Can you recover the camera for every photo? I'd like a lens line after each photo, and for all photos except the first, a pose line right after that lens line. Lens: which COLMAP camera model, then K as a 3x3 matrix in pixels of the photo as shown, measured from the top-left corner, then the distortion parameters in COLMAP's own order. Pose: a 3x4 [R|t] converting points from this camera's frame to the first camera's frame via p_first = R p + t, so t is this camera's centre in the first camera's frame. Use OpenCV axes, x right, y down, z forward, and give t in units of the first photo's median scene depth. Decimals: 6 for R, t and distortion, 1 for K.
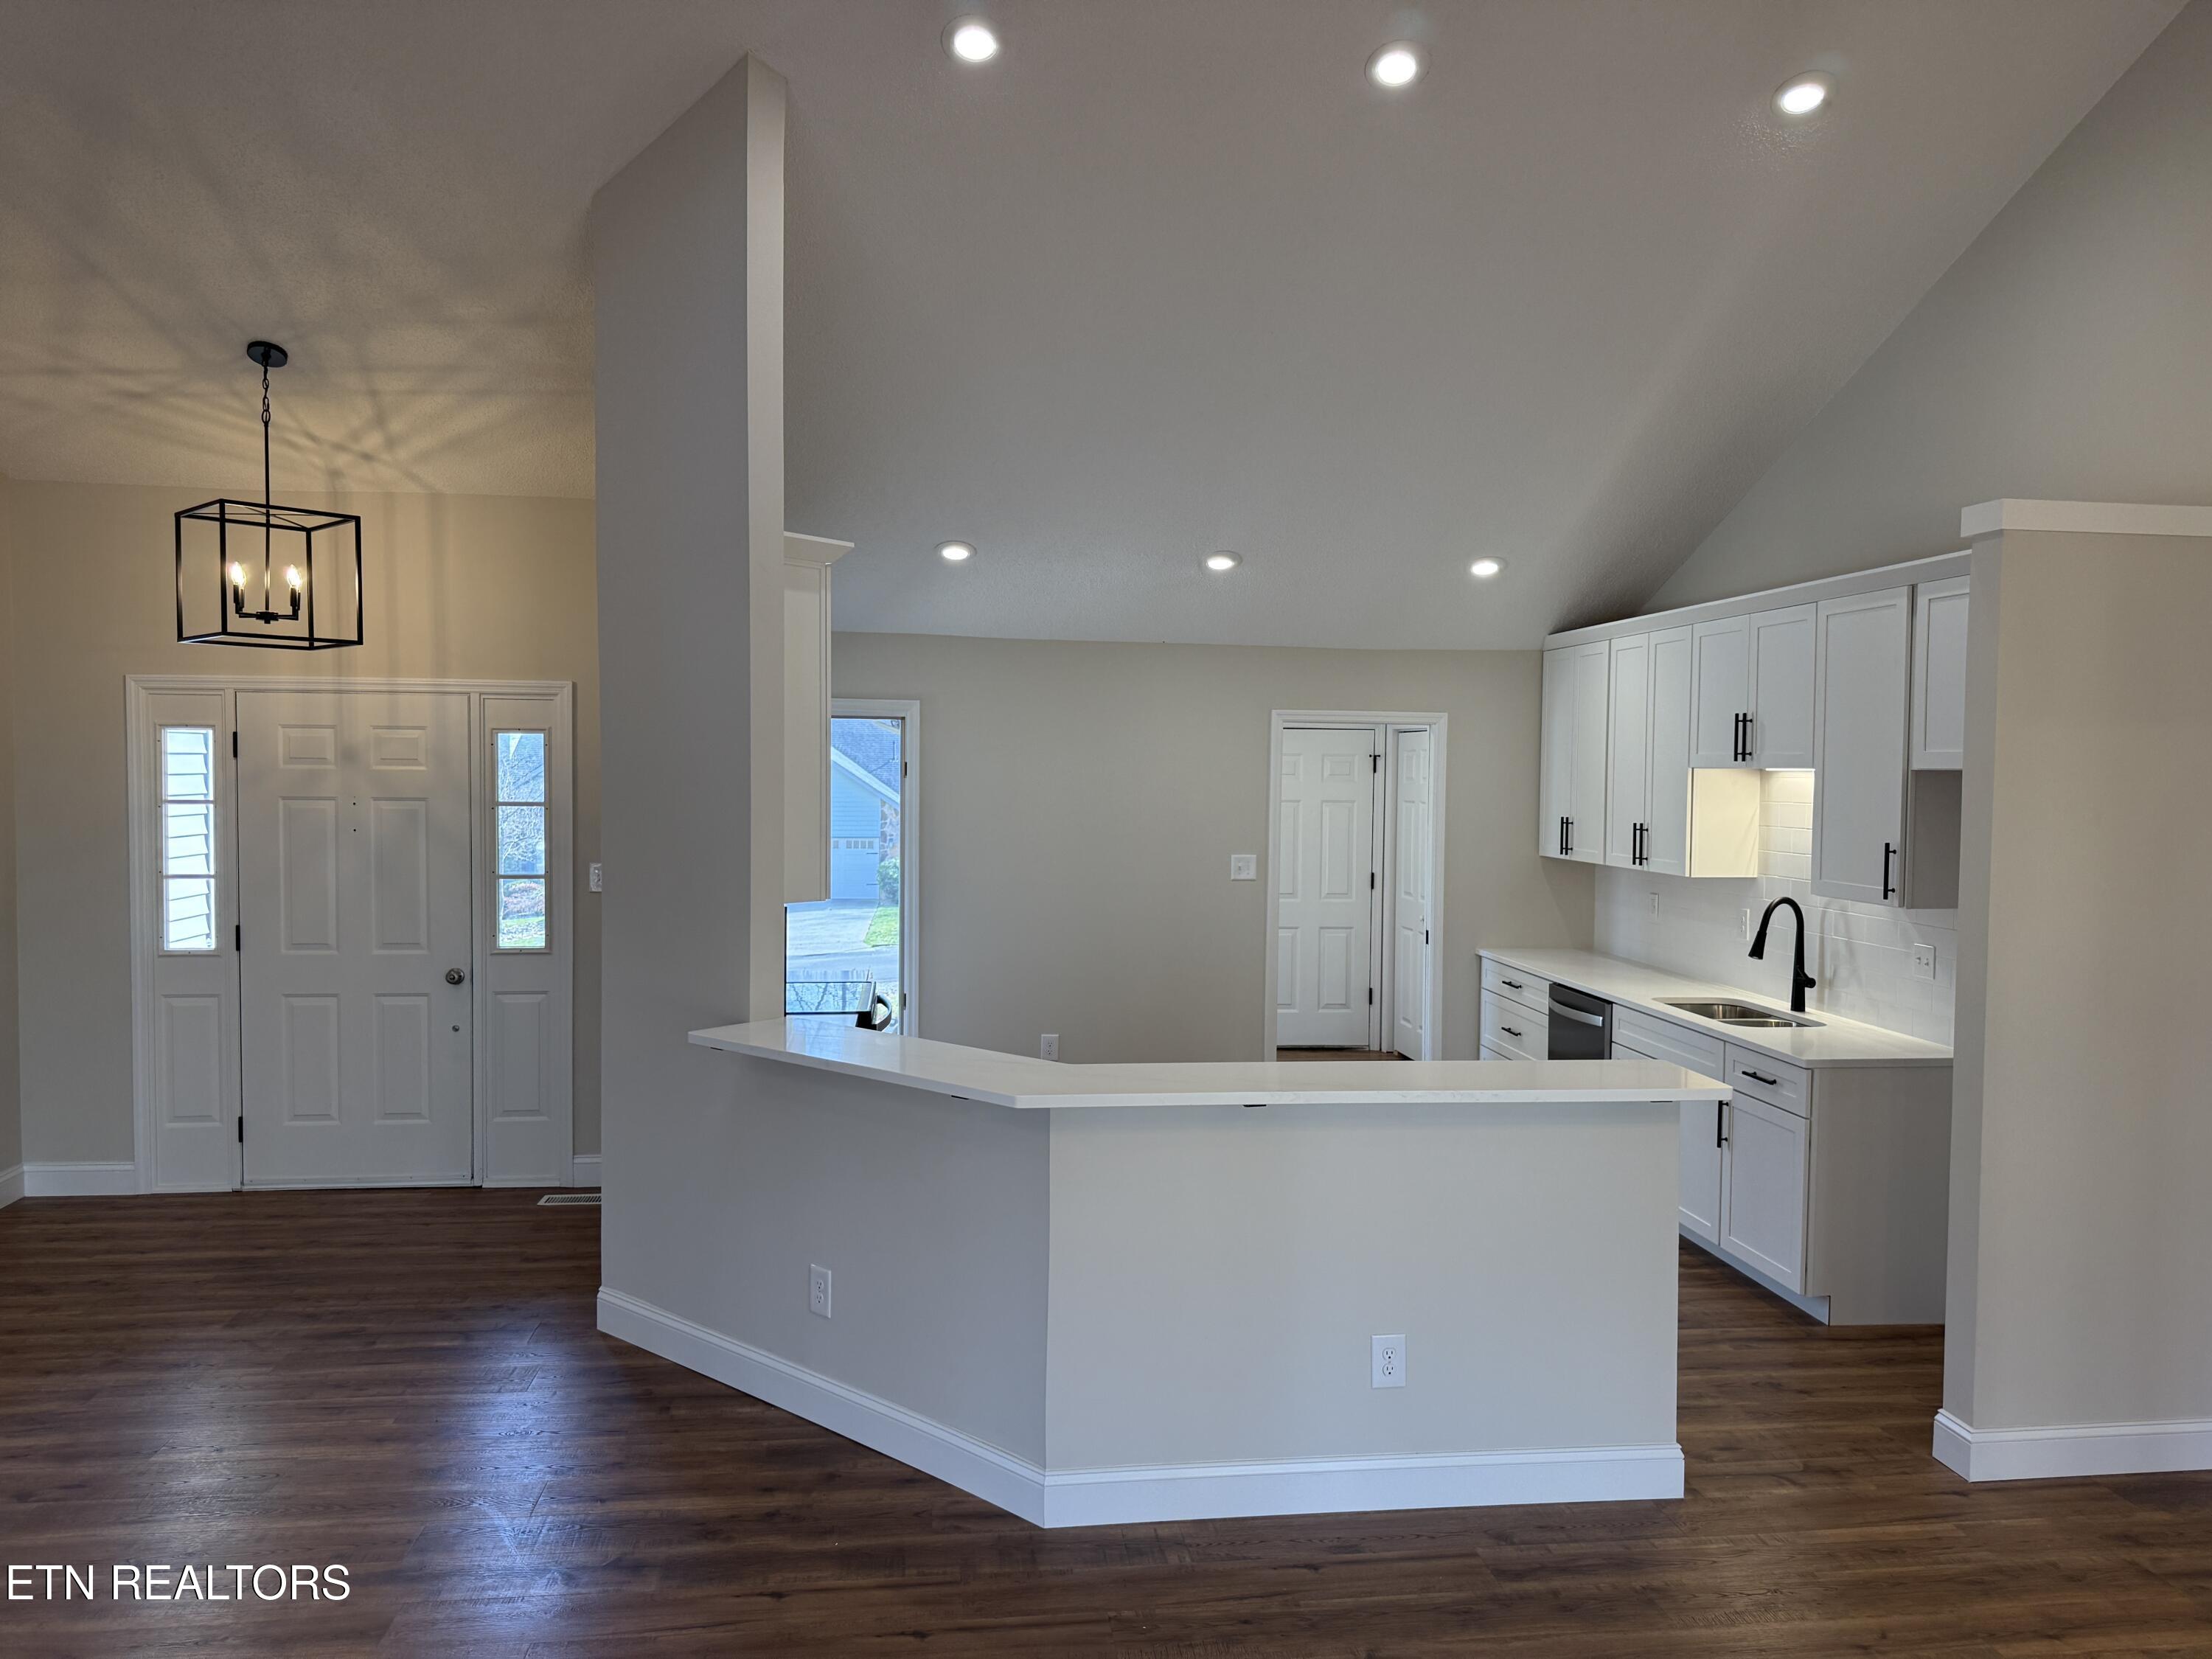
lens RADIAL K [[1565.4, 0, 1111.9], [0, 1565.4, 832.3], [0, 0, 1]] dist [0.038635, -0.042571]
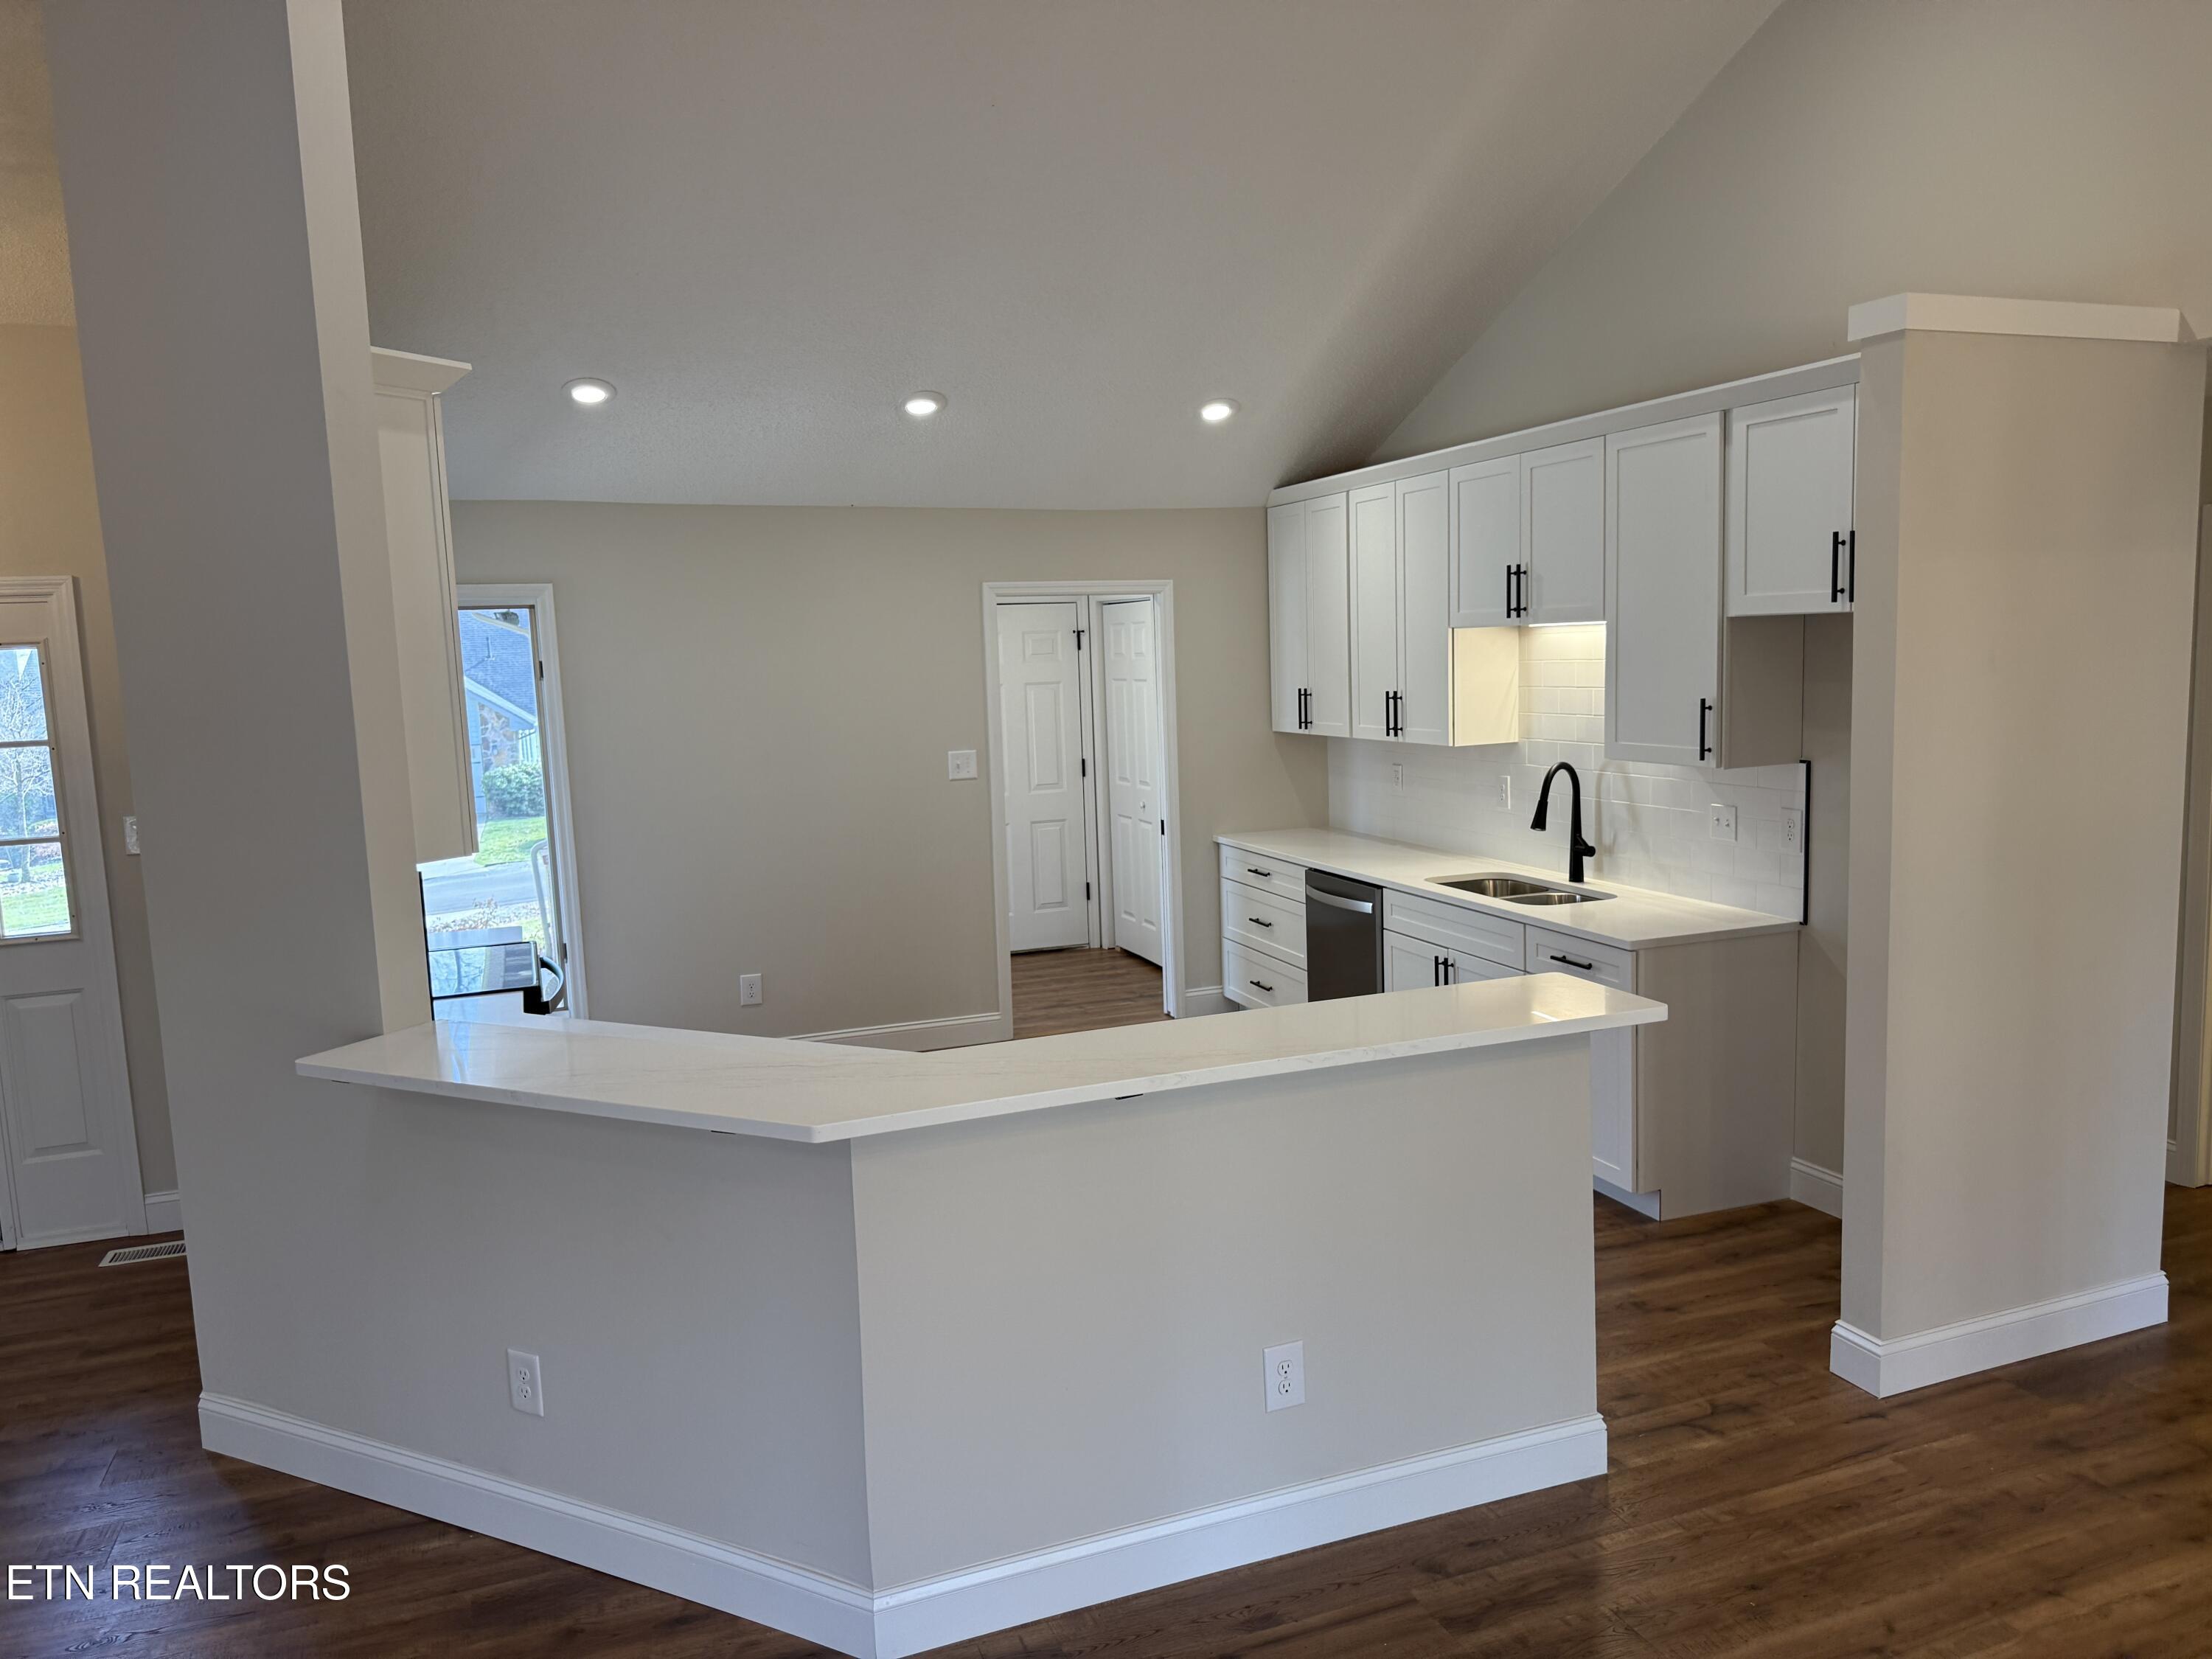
lens RADIAL K [[1565.4, 0, 1113.0], [0, 1565.4, 839.2], [0, 0, 1]] dist [0.038635, -0.042571]
pose [[0.970807, -0.075370, 0.227714, -0.054608], [0.056868, 0.994605, 0.086752, -0.011071], [-0.233024, -0.071270, 0.969856, 0.188227]]
